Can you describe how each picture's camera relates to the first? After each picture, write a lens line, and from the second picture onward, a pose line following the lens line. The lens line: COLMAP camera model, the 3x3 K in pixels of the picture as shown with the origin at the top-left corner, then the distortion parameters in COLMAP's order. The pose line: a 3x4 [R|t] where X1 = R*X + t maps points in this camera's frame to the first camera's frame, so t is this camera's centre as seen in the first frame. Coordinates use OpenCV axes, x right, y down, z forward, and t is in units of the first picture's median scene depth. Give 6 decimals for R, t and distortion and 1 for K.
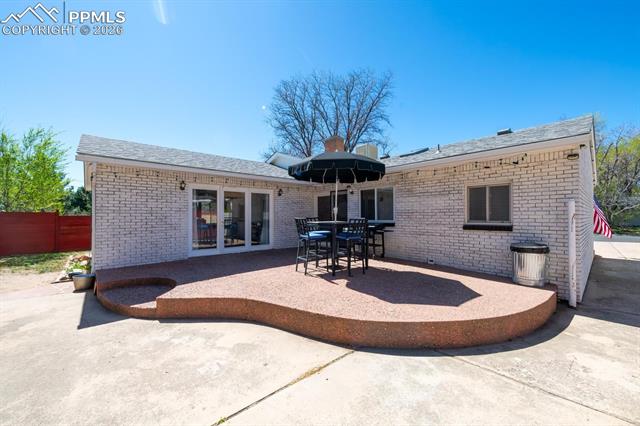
lens RADIAL K [[255.2, 0, 320.0], [0, 255.2, 219.5], [0, 0, 1]] dist [-0.008372, -0.000122]
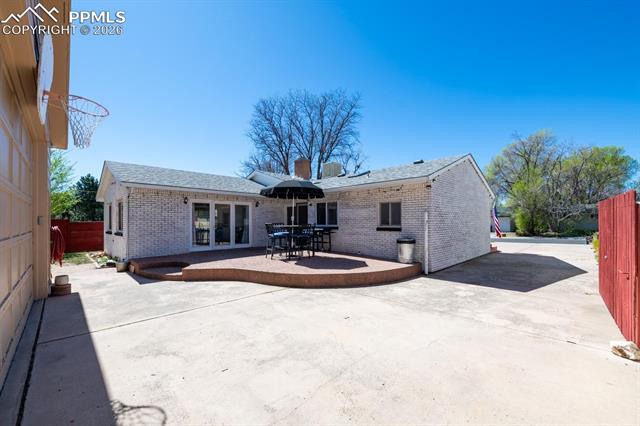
lens RADIAL K [[262.4, 0, 317.9], [0, 262.4, 224.4], [0, 0, 1]] dist [-0.000031, 0.000011]
pose [[0.998465, -0.002663, 0.055323, 0.092551], [0.002951, 0.999983, -0.005118, 0.006857], [-0.055309, 0.005273, 0.998455, -0.416986]]
